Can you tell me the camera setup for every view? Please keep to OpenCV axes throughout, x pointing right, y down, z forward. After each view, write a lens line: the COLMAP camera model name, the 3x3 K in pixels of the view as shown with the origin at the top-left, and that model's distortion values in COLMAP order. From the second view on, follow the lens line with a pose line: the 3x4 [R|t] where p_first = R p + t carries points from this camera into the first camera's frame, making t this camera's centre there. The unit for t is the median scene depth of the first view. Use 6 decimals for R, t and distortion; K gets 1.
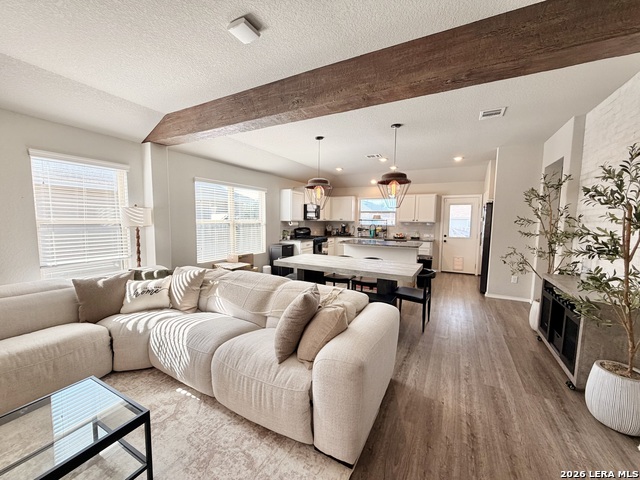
lens RADIAL K [[255.2, 0, 319.6], [0, 255.2, 242.4], [0, 0, 1]] dist [-0.000791, 0.000075]
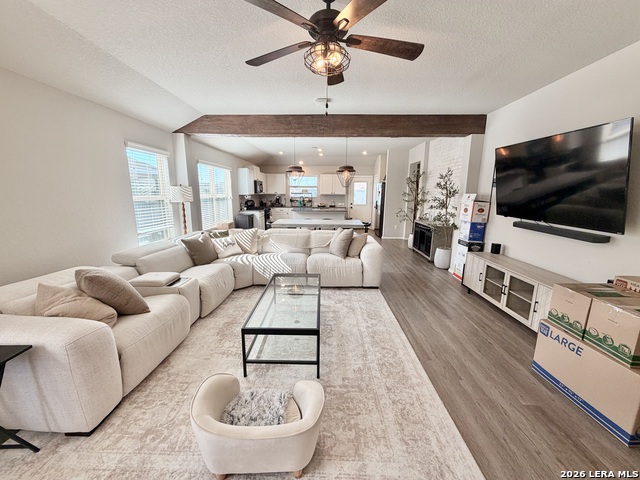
lens RADIAL K [[255.2, 0, 319.6], [0, 255.2, 242.4], [0, 0, 1]] dist [-0.000791, 0.000075]
pose [[0.893043, -0.093497, 0.440151, -0.387084], [0.044423, 0.991715, 0.120528, 0.009893], [-0.447773, -0.088084, 0.889798, -0.267624]]
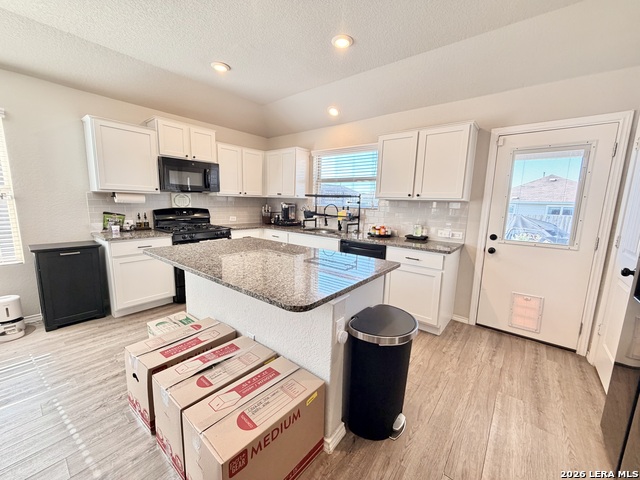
lens RADIAL K [[255.2, 0, 319.6], [0, 255.2, 242.4], [0, 0, 1]] dist [-0.000791, 0.000075]
pose [[0.978487, 0.047221, -0.200831, 0.371749], [-0.034204, 0.997113, 0.067799, -0.040483], [0.203453, -0.059471, 0.977277, 0.676628]]
